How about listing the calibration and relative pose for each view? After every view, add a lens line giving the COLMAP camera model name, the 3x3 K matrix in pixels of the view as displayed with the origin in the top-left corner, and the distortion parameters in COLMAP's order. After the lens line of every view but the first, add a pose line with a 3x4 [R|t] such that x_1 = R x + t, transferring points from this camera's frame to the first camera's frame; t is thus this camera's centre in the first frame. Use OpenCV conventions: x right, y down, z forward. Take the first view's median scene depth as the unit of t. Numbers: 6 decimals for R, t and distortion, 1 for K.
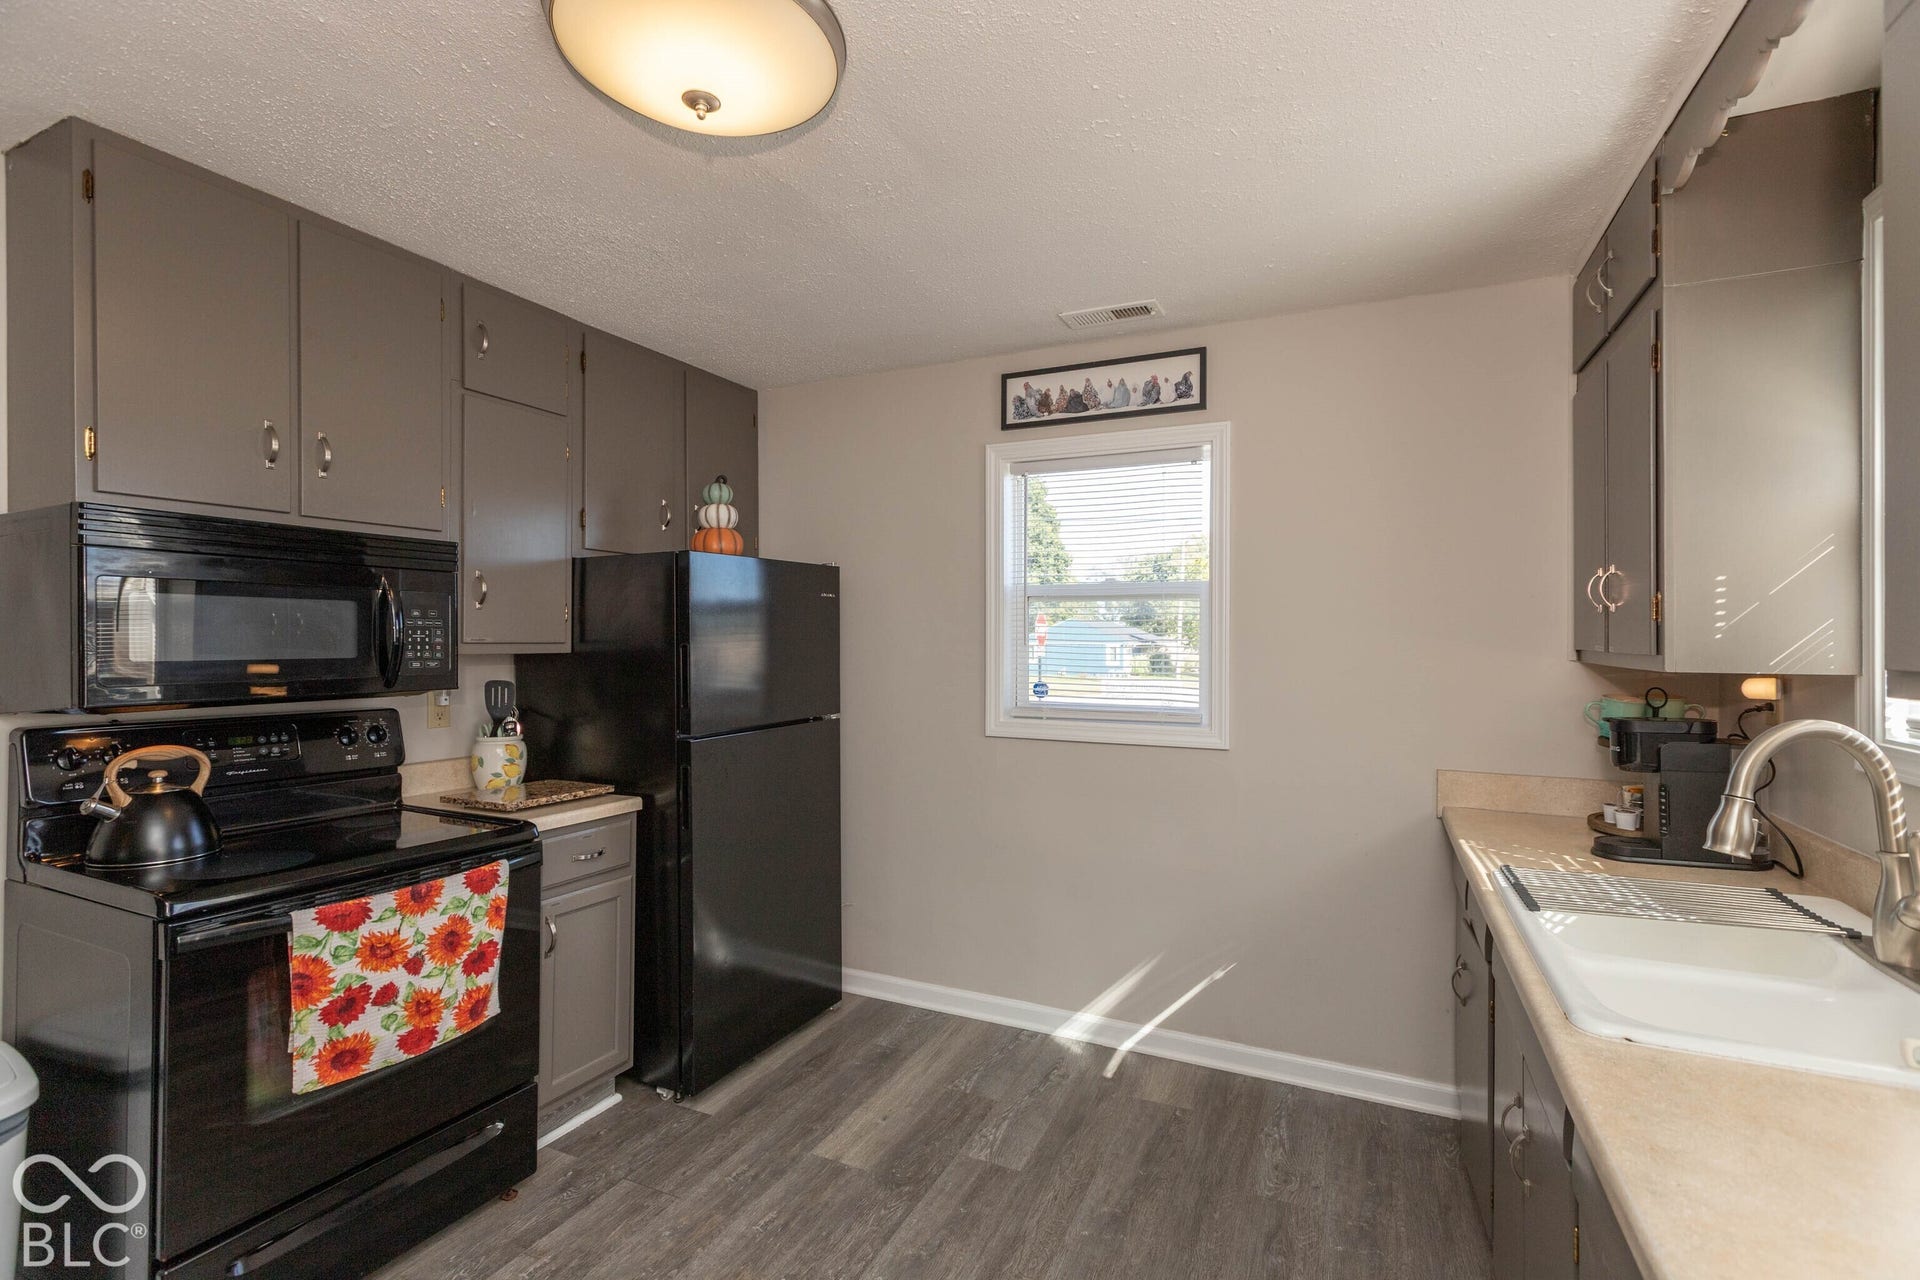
lens RADIAL K [[860.7, 0, 964.8], [0, 860.7, 639.2], [0, 0, 1]] dist [0.002485, 0.000192]
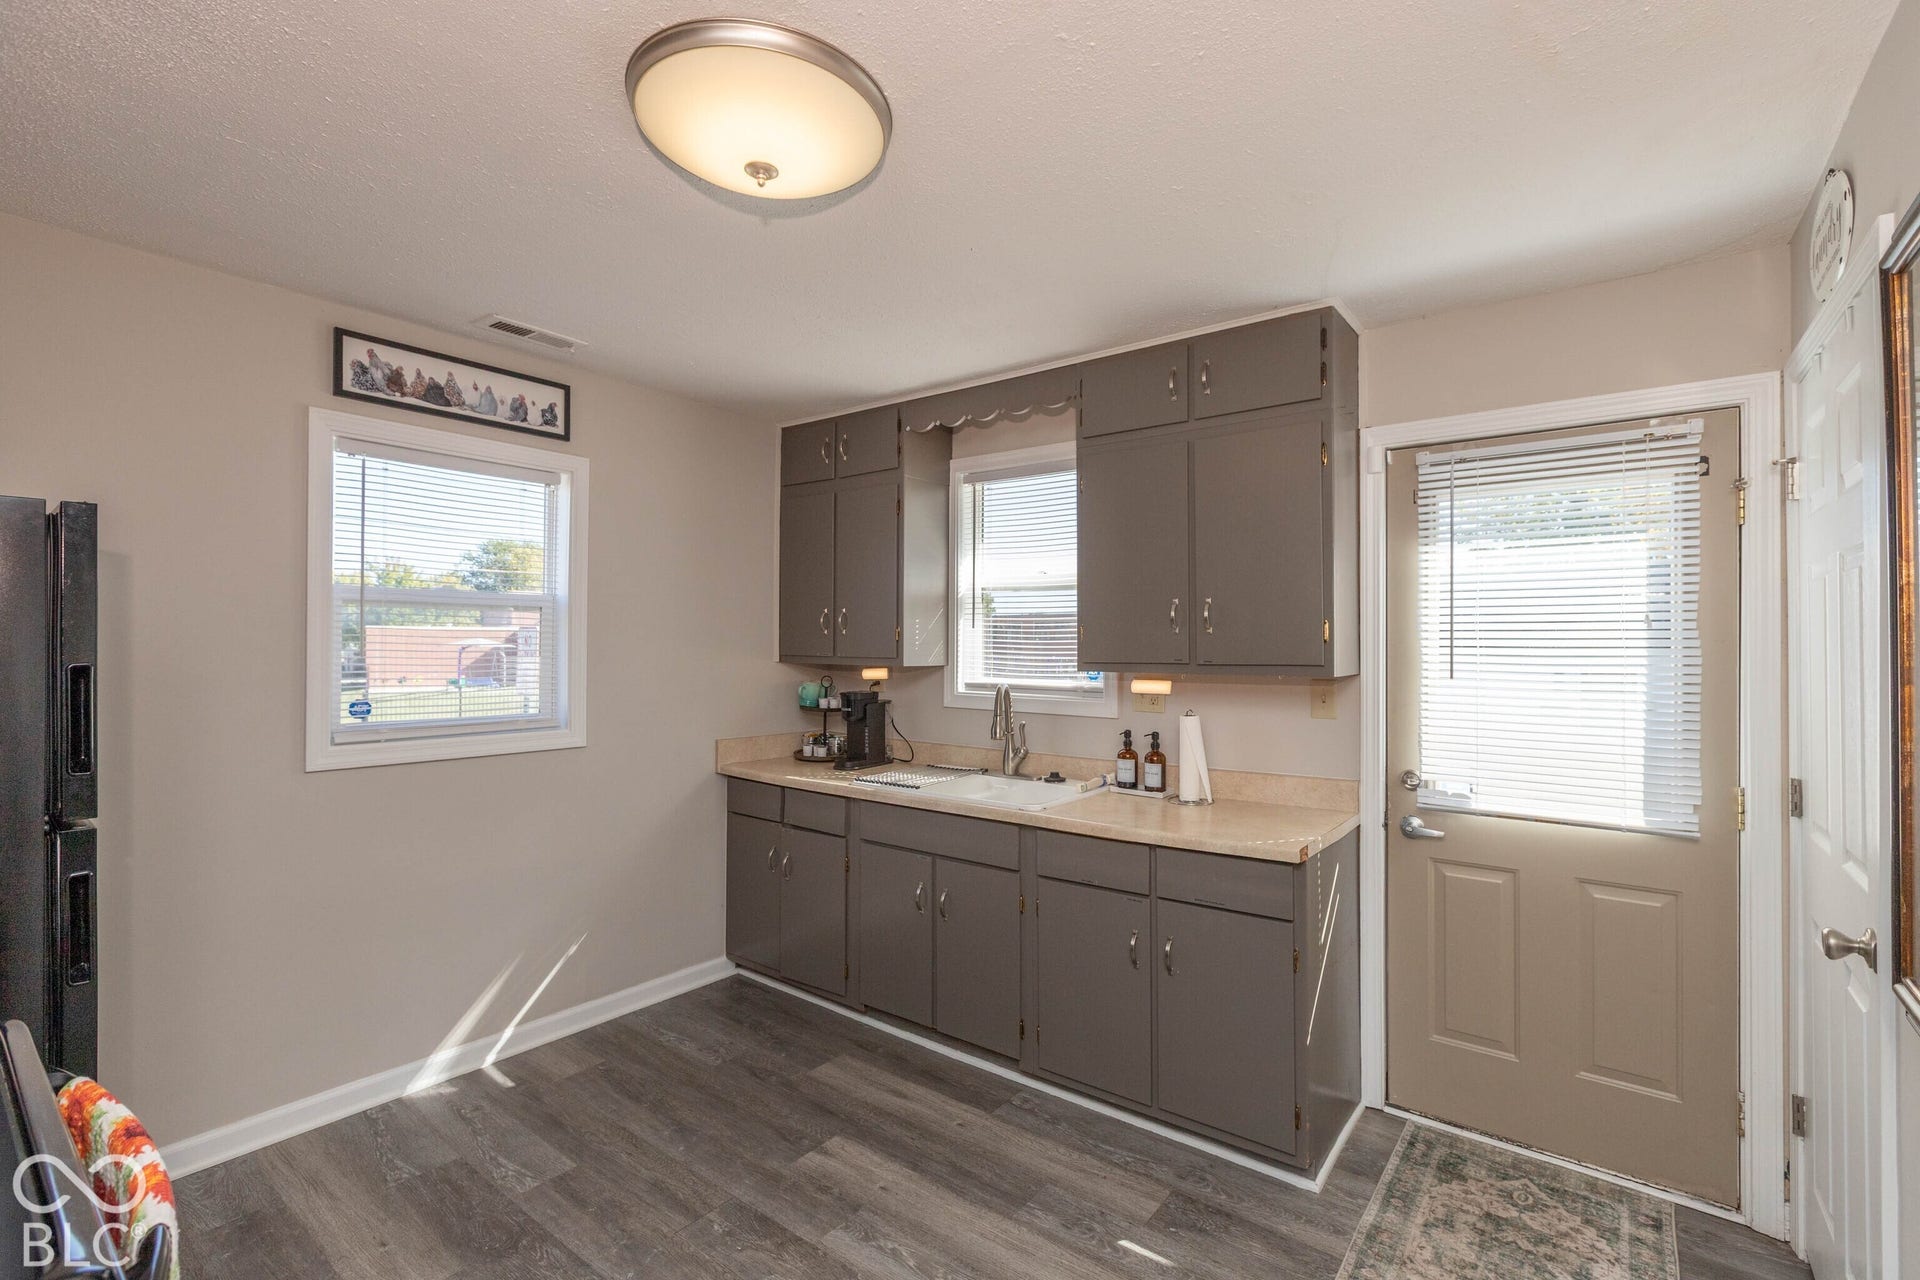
lens RADIAL K [[860.7, 0, 964.8], [0, 860.7, 639.2], [0, 0, 1]] dist [0.002485, 0.000192]
pose [[0.216490, 0.006529, 0.976263, -0.668793], [-0.003036, 0.999977, -0.006015, -0.007883], [-0.976280, -0.001662, 0.216505, 0.253859]]
